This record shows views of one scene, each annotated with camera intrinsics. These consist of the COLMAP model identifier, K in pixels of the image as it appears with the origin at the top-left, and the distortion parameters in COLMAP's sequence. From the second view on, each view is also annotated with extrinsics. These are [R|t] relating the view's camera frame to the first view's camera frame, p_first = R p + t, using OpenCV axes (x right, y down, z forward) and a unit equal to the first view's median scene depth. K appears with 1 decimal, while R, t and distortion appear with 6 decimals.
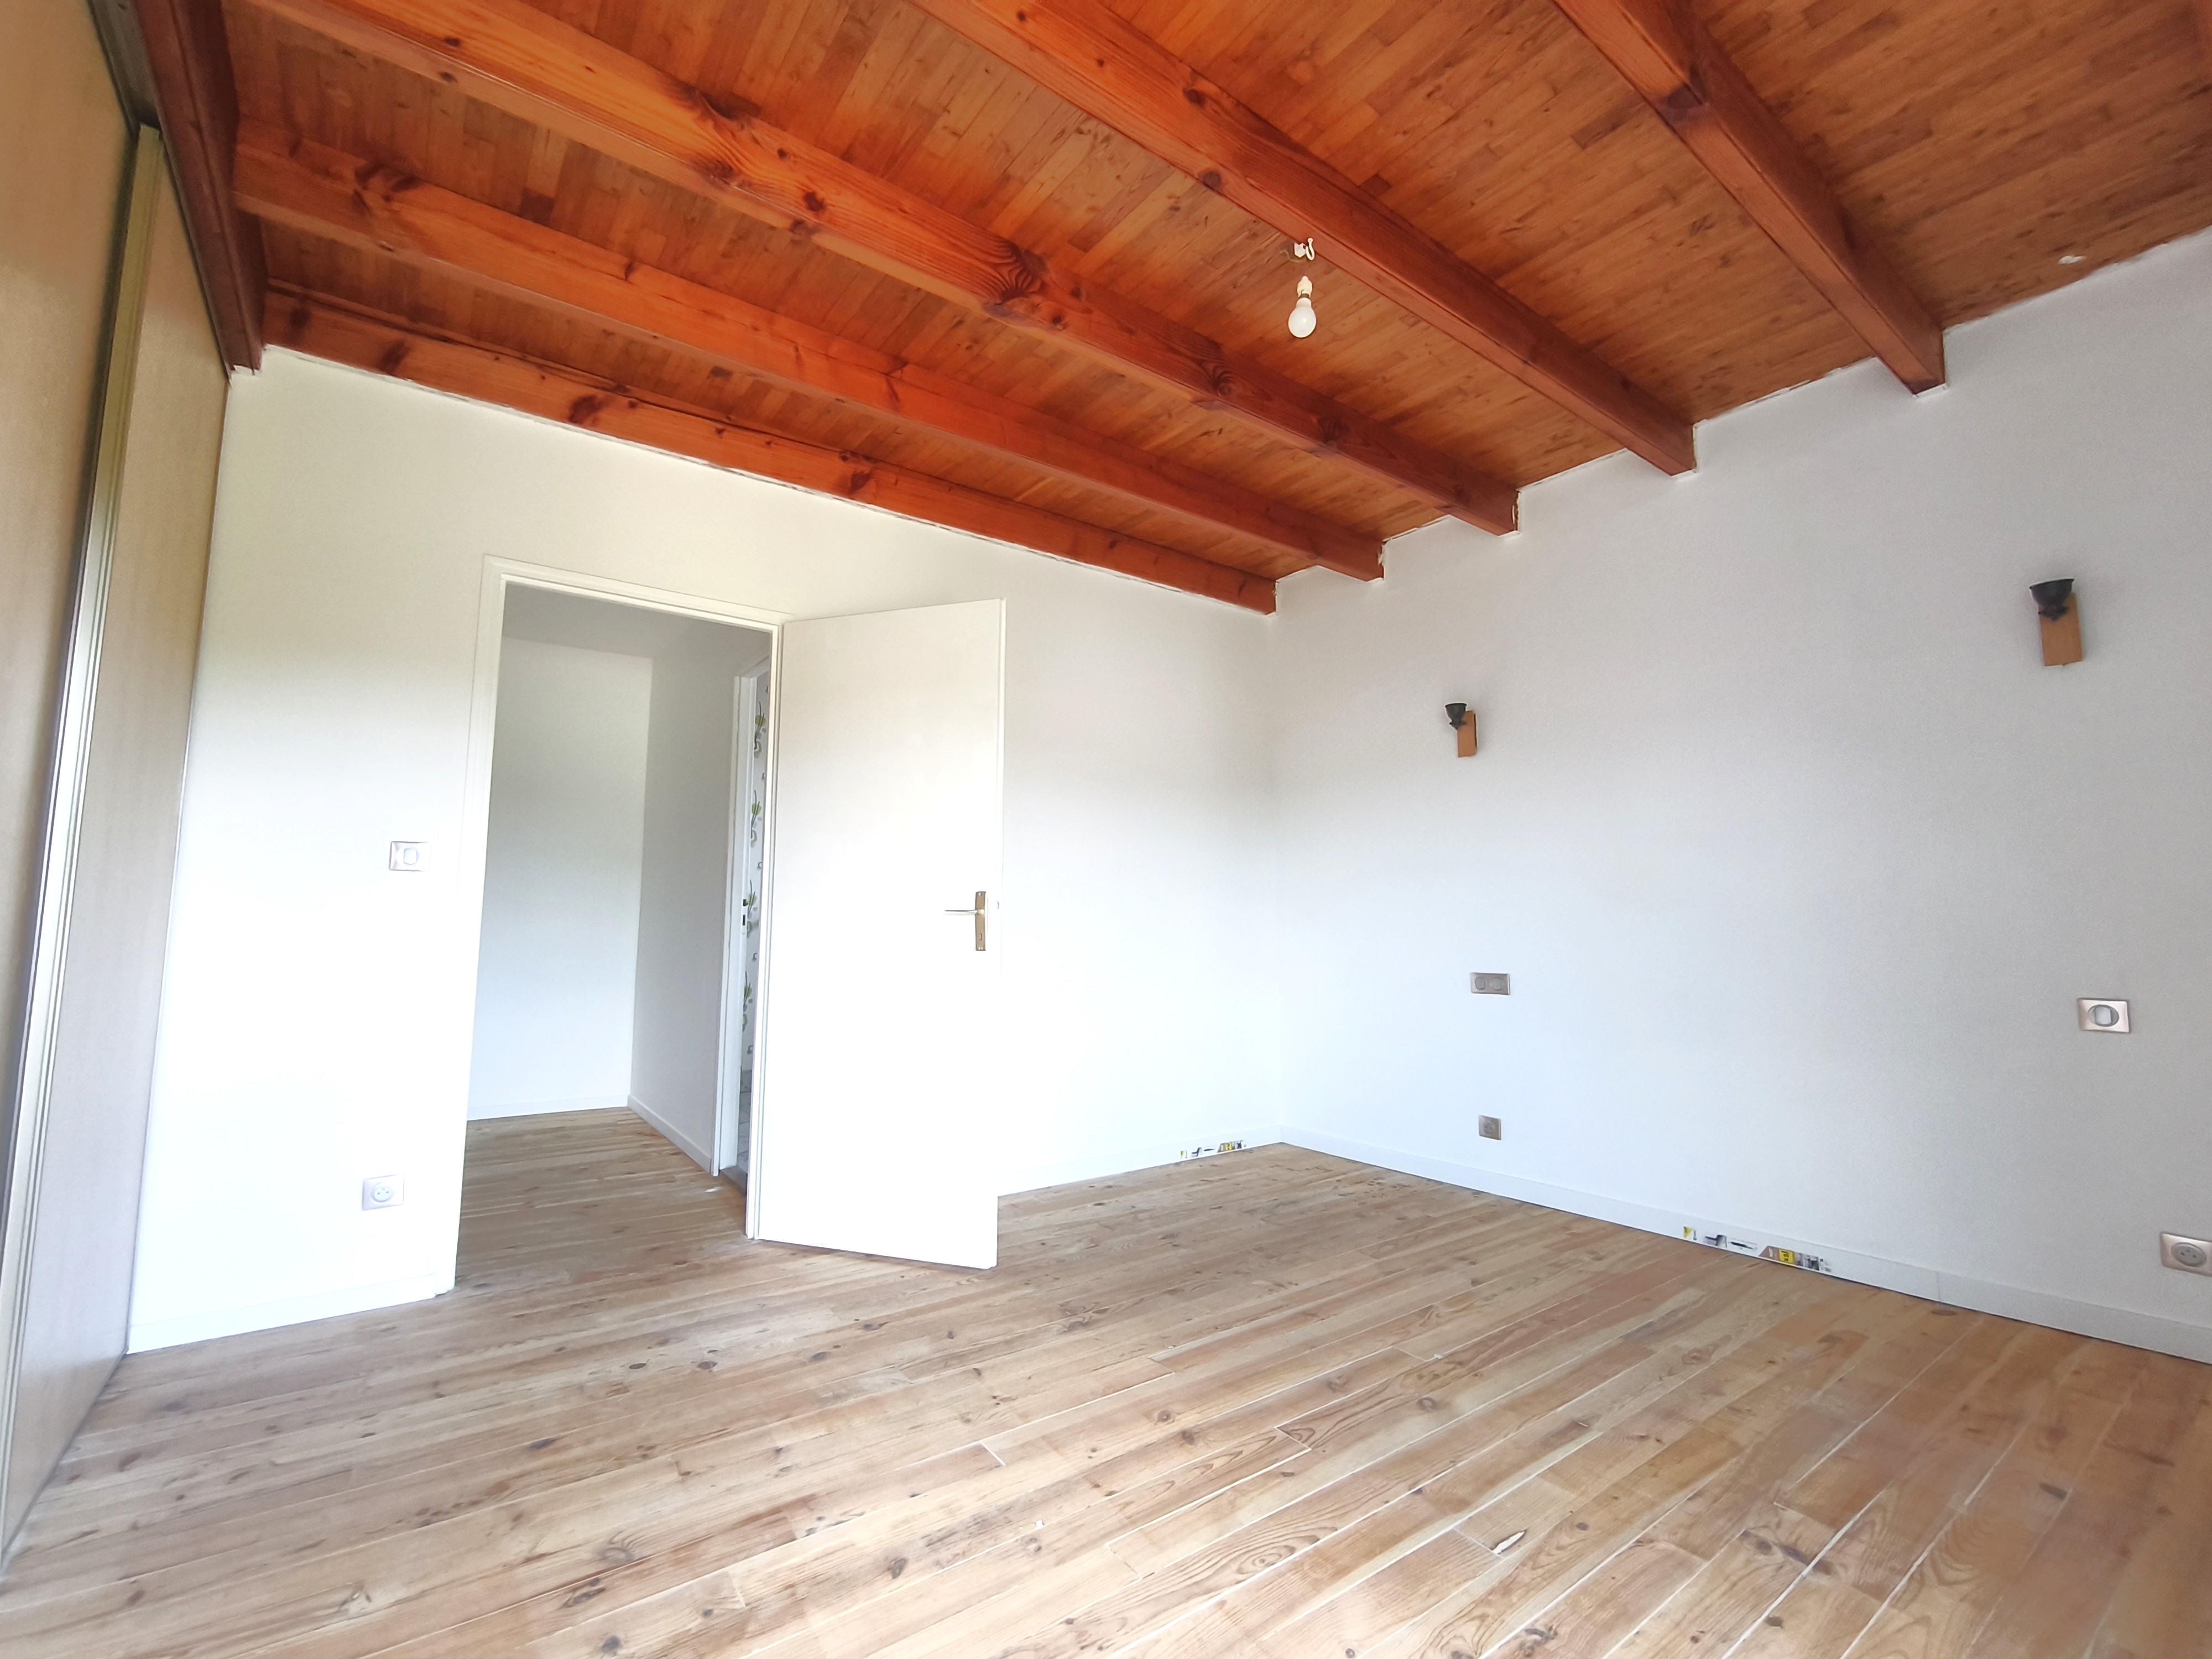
lens RADIAL K [[933.6, 0, 1112.4], [0, 933.6, 824.0], [0, 0, 1]] dist [-0.001833, 0.000265]
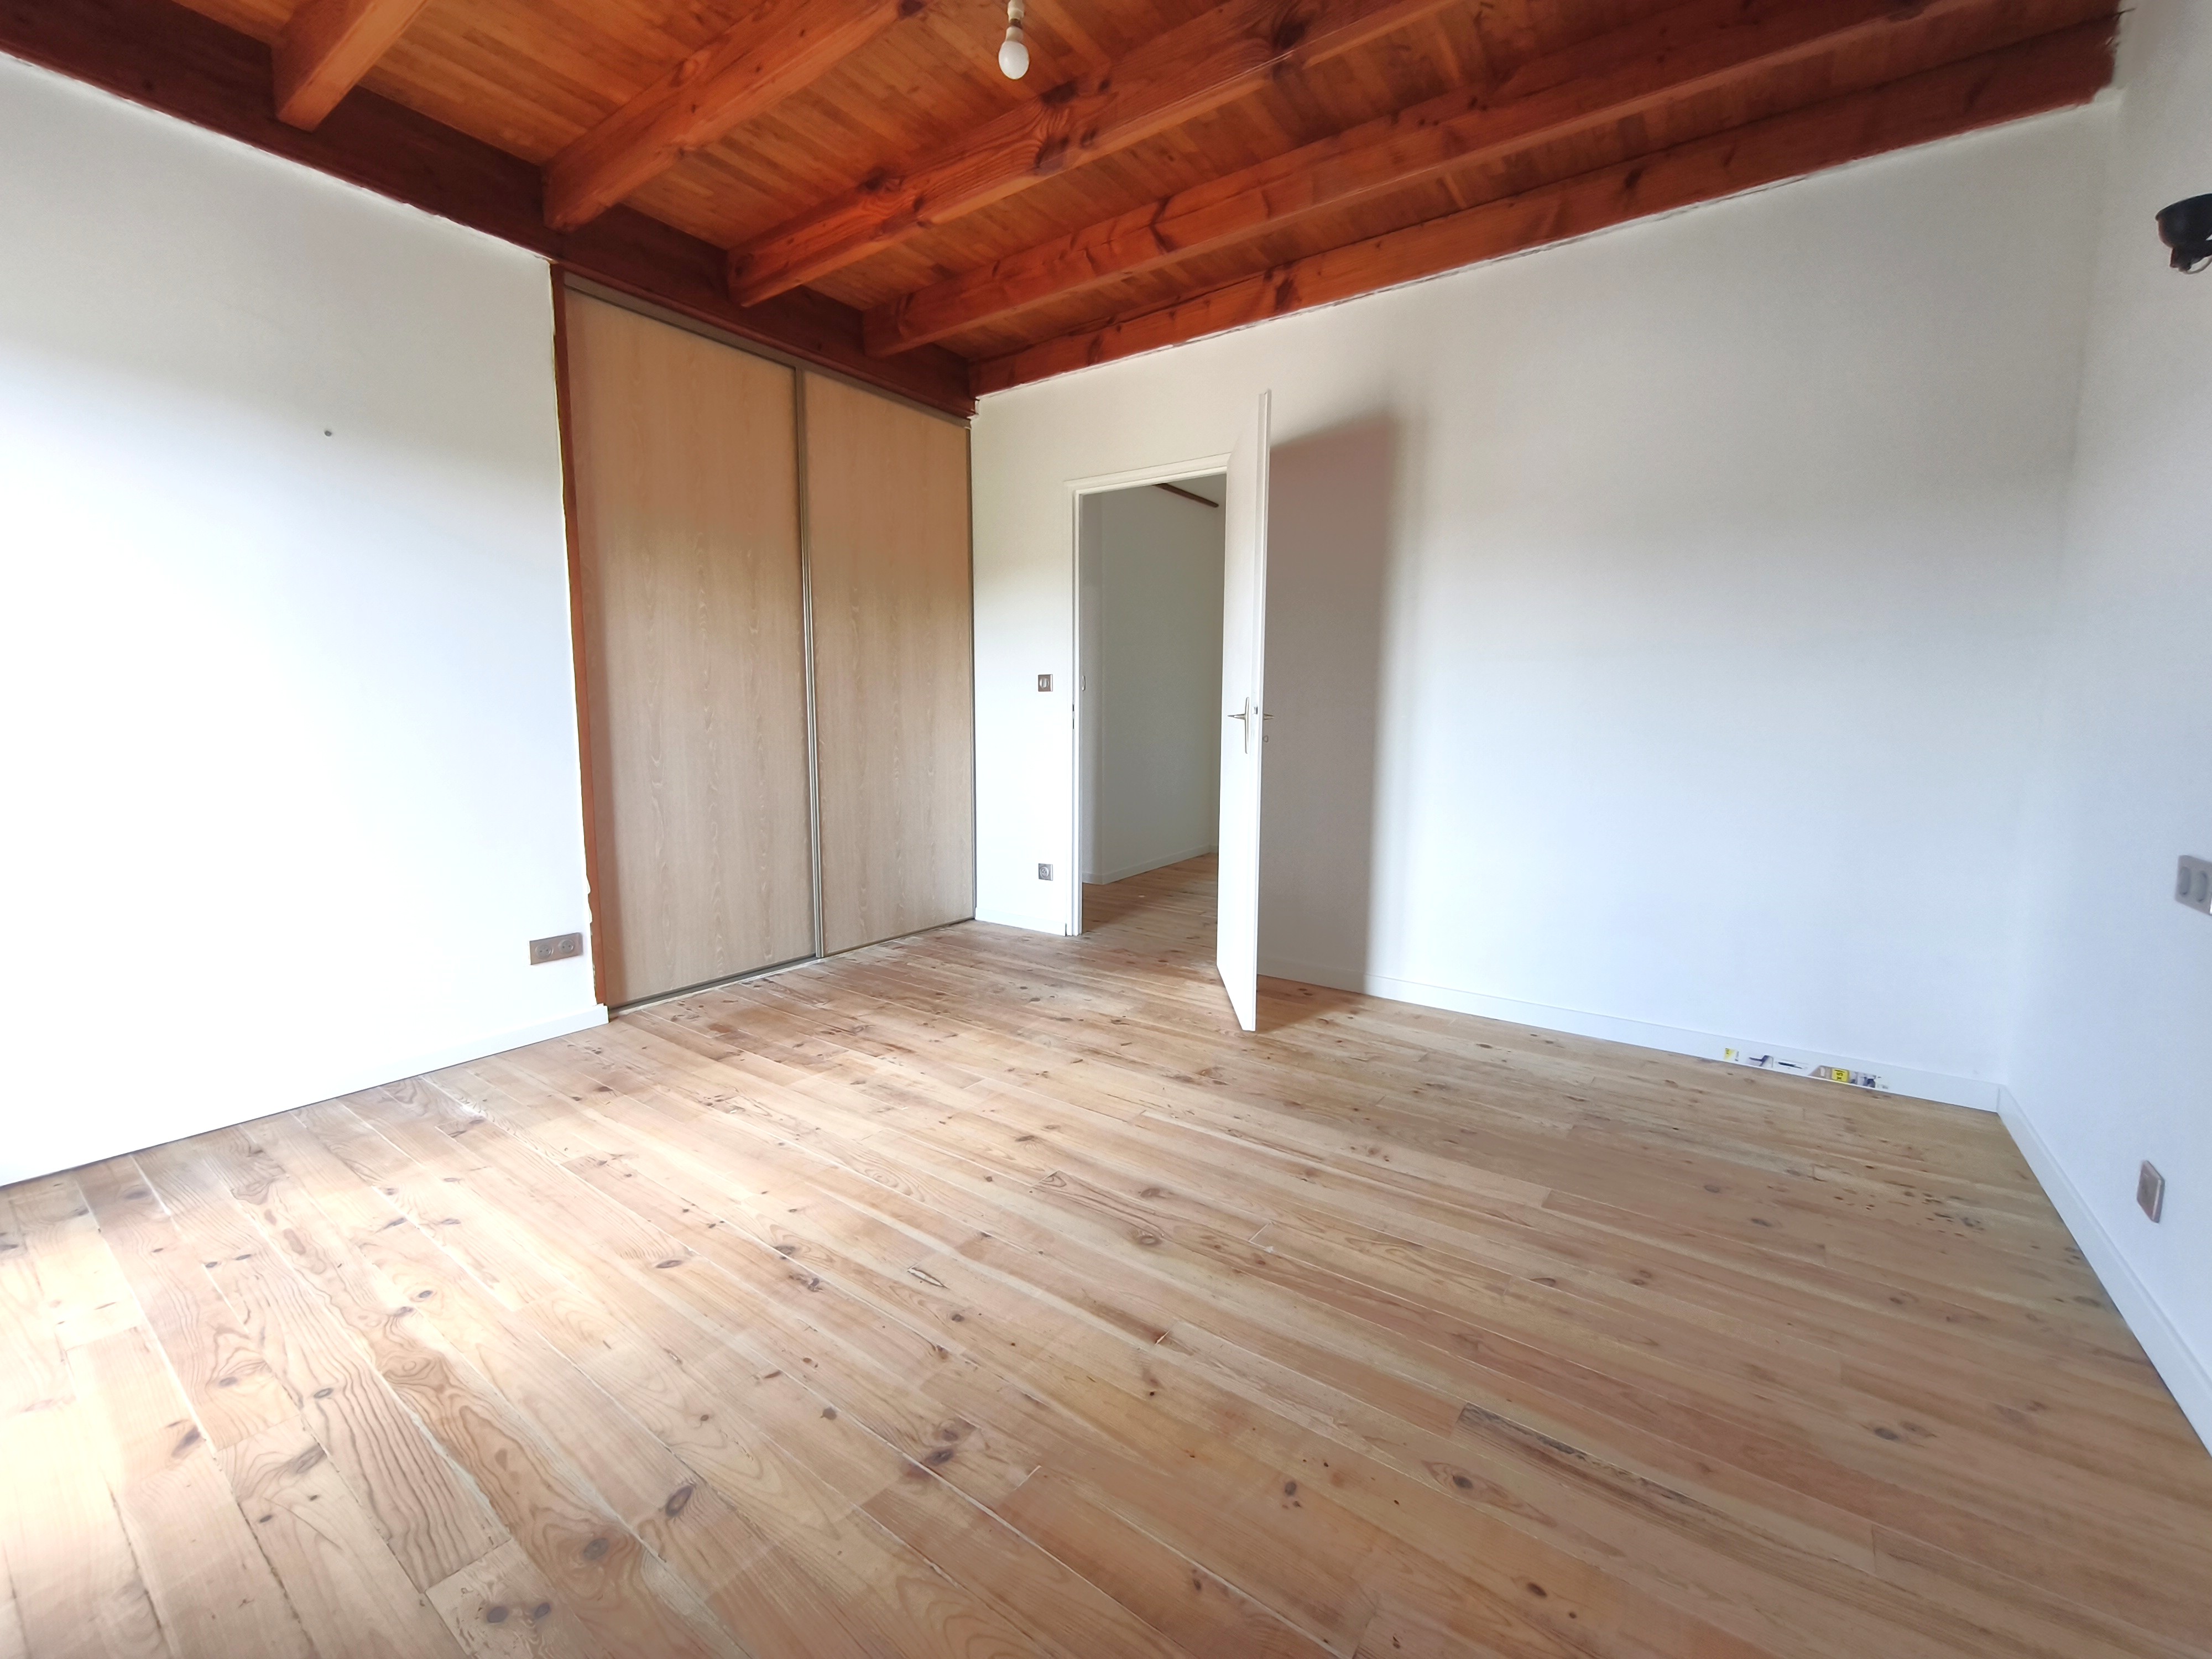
lens RADIAL K [[933.6, 0, 1112.4], [0, 933.6, 824.0], [0, 0, 1]] dist [-0.001833, 0.000265]
pose [[0.314727, 0.114808, -0.942213, 1.033731], [0.097337, 0.983521, 0.152355, 0.045244], [0.944178, -0.139663, 0.298365, 0.648020]]
